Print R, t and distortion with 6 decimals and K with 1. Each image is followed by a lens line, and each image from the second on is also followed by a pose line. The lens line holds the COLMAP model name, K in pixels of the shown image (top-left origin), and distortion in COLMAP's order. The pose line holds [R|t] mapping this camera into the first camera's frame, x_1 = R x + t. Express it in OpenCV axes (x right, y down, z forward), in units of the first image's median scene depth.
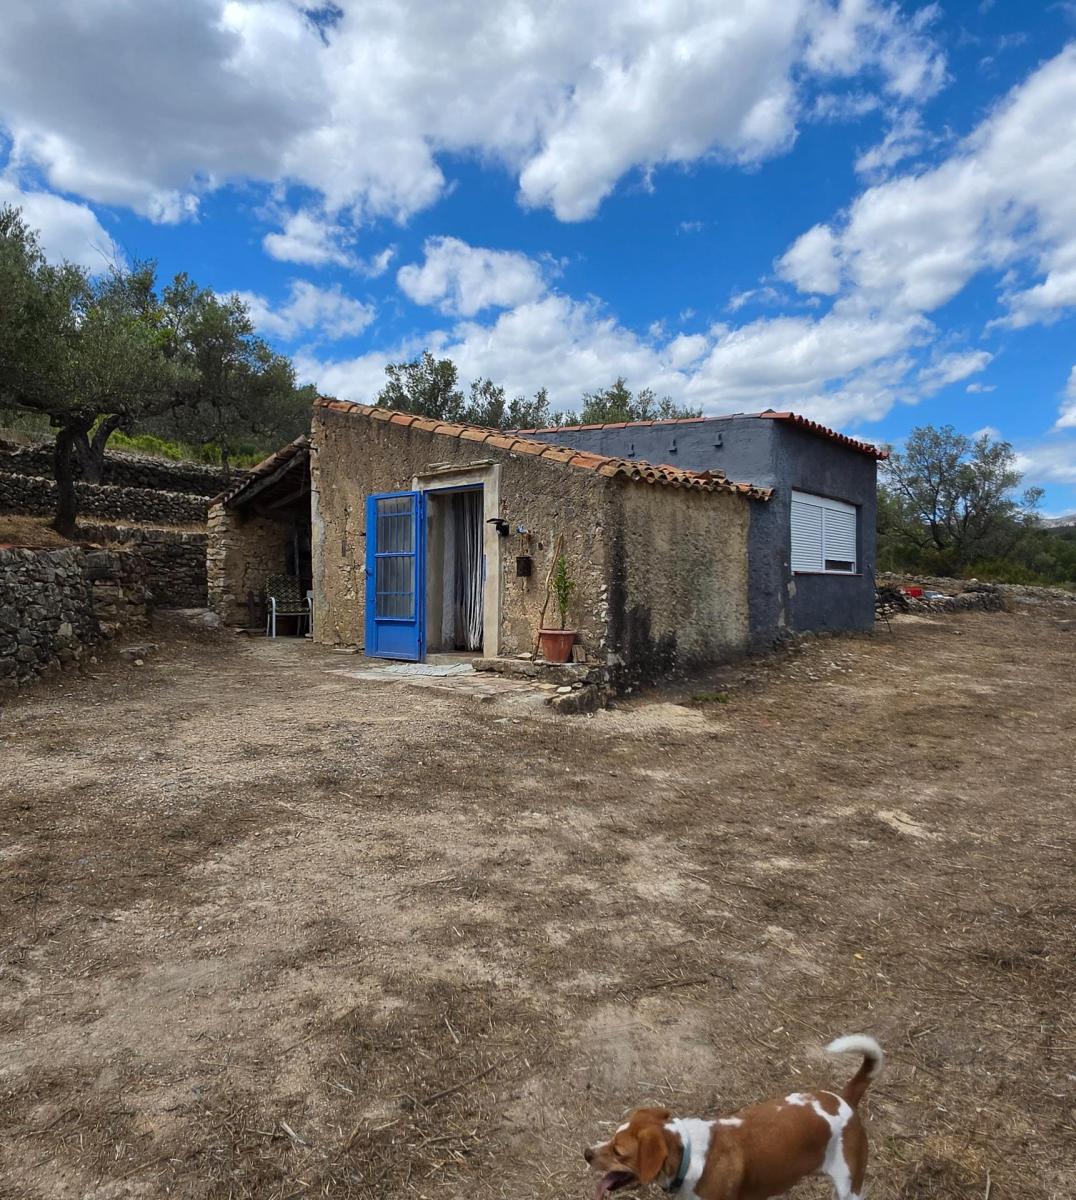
lens RADIAL K [[876.1, 0, 538.0], [0, 876.1, 600.0], [0, 0, 1]] dist [-0.005627, -0.001897]
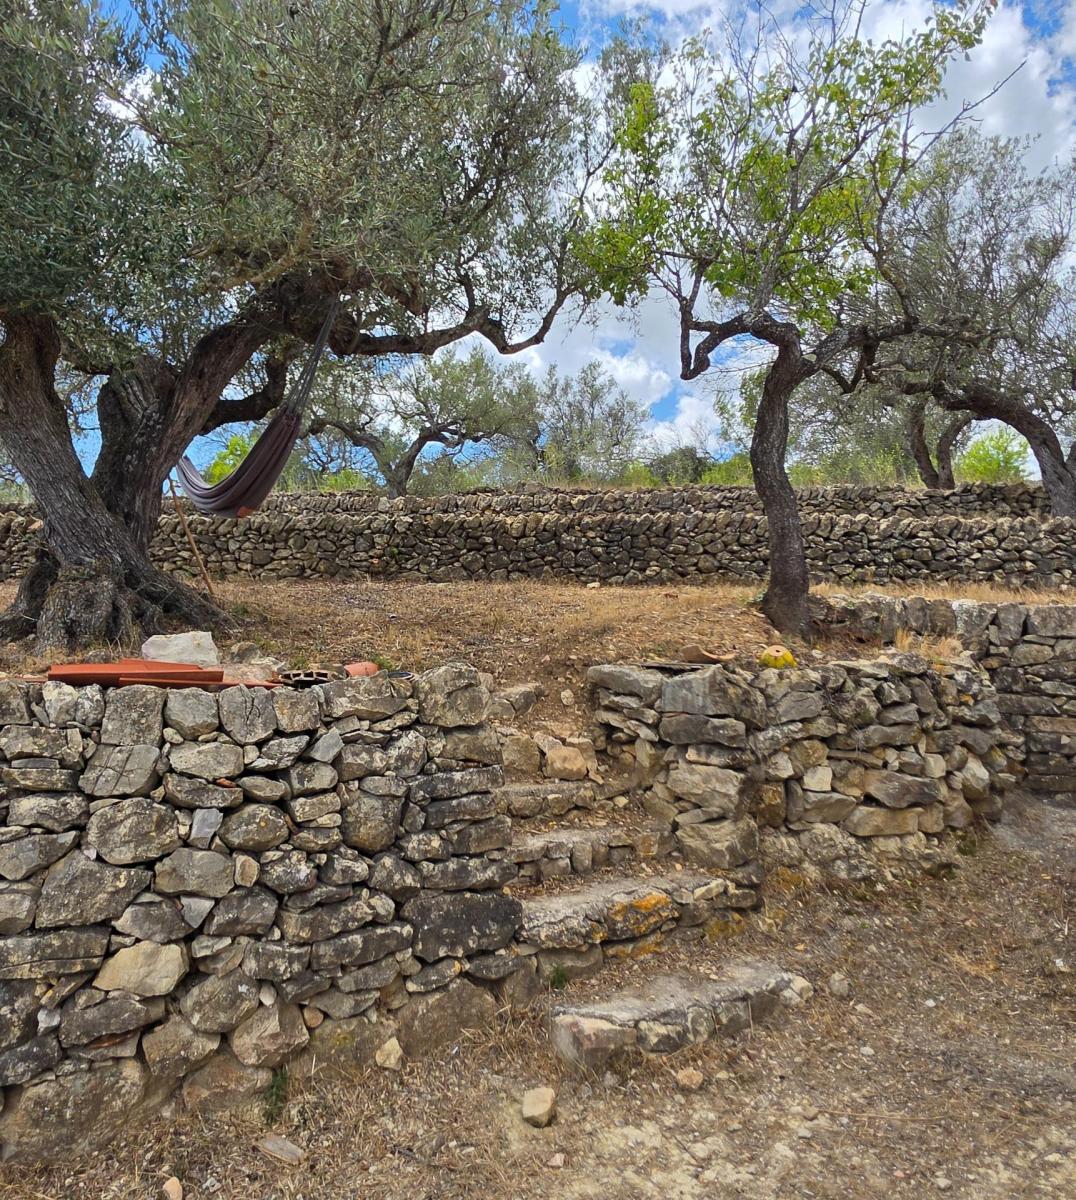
lens RADIAL K [[876.1, 0, 538.0], [0, 876.1, 600.0], [0, 0, 1]] dist [-0.005627, -0.001897]
pose [[0.347846, -0.034892, -0.936902, -0.159034], [-0.050984, 0.997125, -0.056064, -0.055204], [0.936164, 0.067268, 0.345067, 0.729826]]
